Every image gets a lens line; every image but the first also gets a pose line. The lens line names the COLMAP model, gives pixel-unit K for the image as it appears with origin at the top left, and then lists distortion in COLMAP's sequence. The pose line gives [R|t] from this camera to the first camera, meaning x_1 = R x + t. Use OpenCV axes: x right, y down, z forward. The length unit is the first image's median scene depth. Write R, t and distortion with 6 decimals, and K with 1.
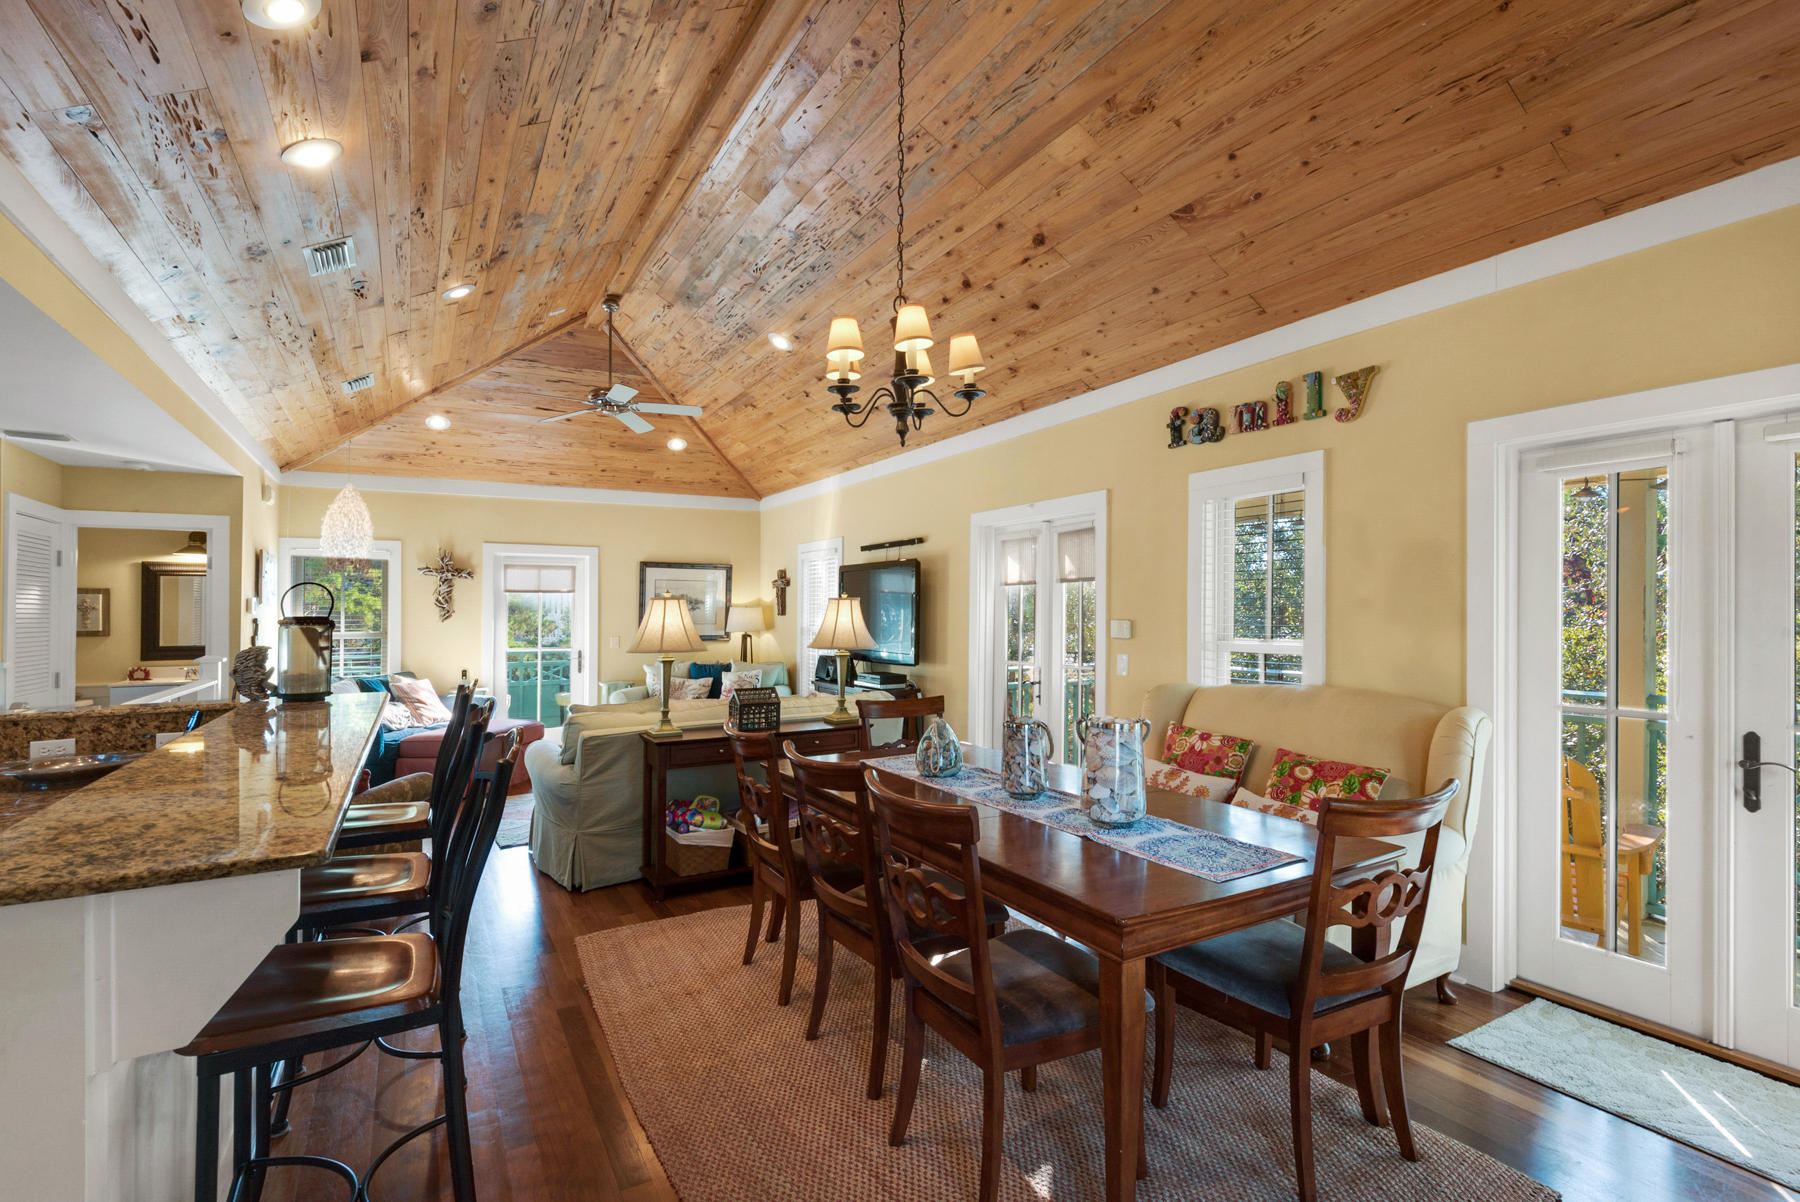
lens RADIAL K [[823.8, 0, 913.1], [0, 823.8, 593.0], [0, 0, 1]] dist [0.016527, -0.009496]
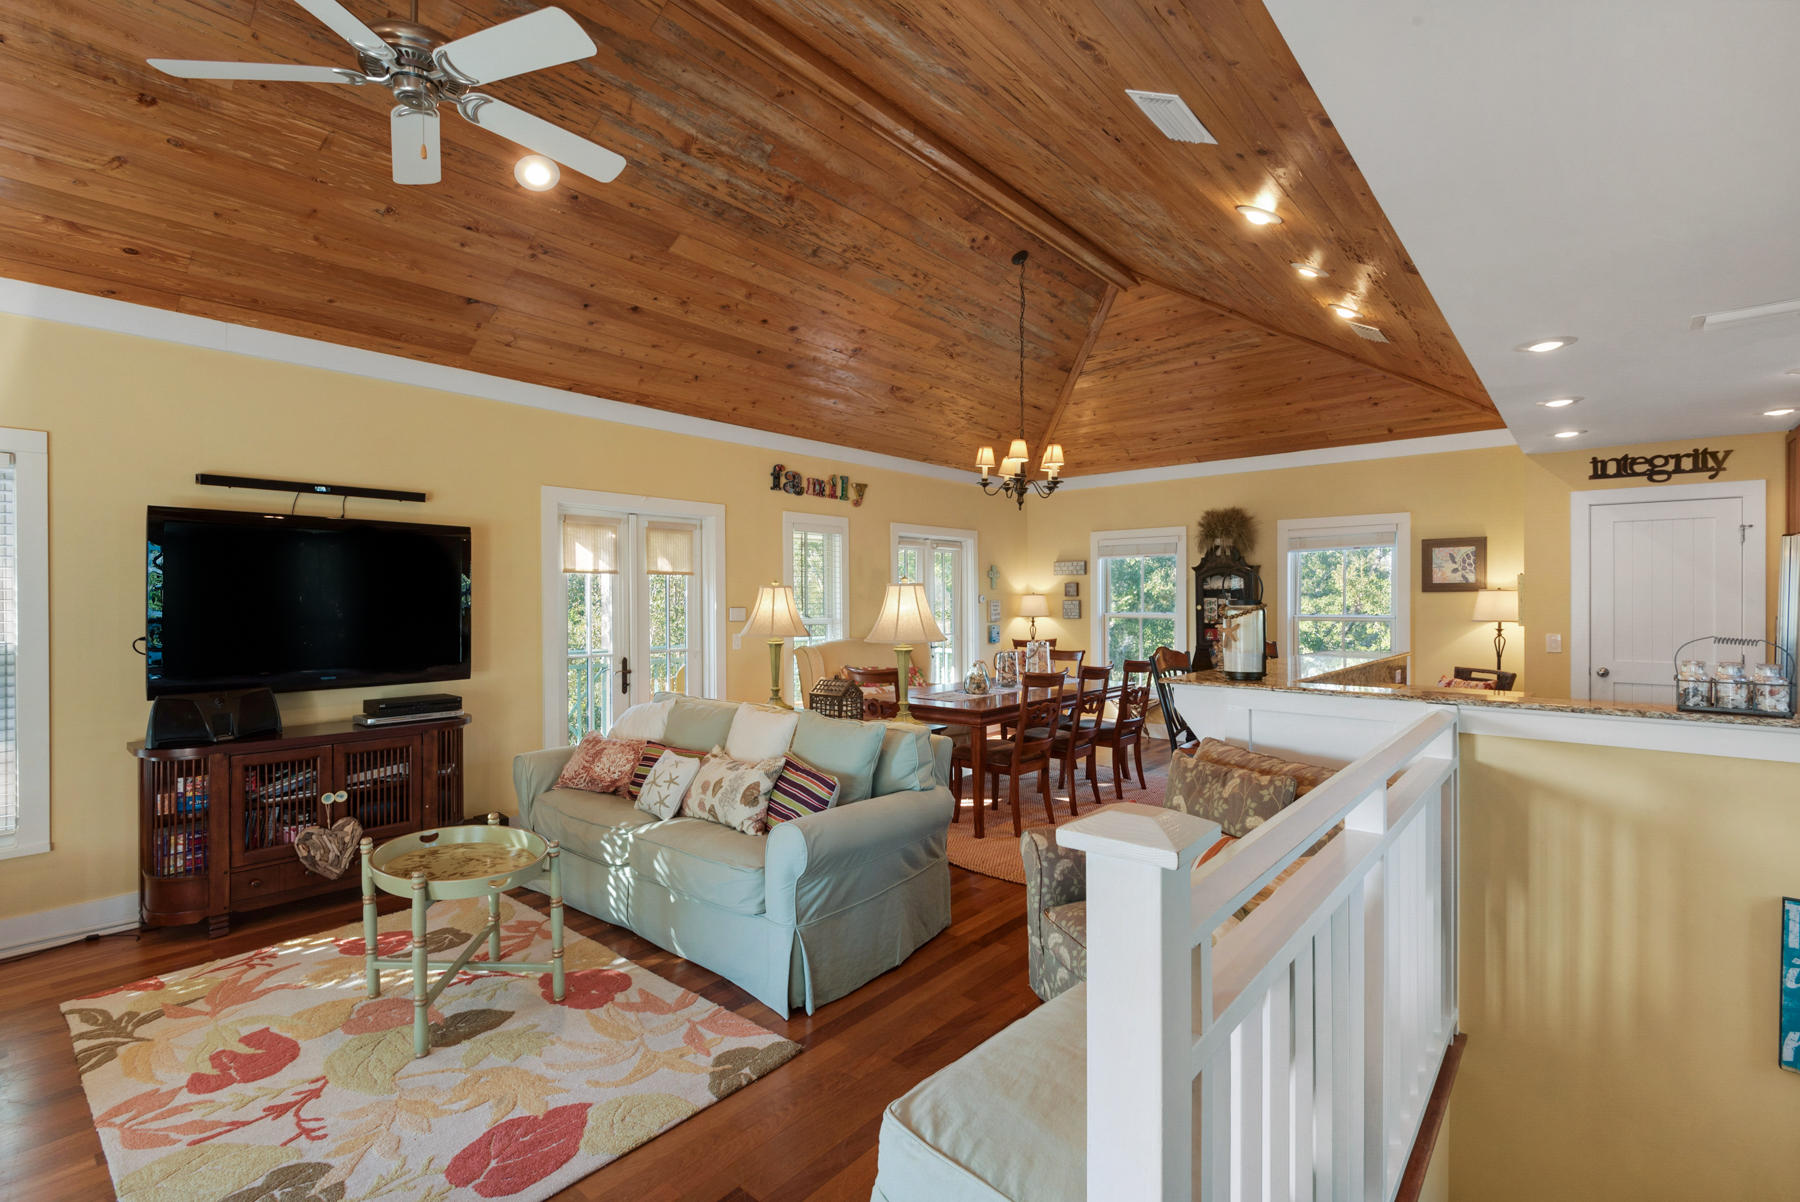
lens RADIAL K [[823.8, 0, 899.8], [0, 823.8, 597.9], [0, 0, 1]] dist [0.016527, -0.009496]
pose [[-0.301153, 0.013919, 0.953474, -0.981055], [-0.014895, 0.999703, -0.019299, 0.032611], [-0.953459, -0.020014, -0.300857, 1.067860]]
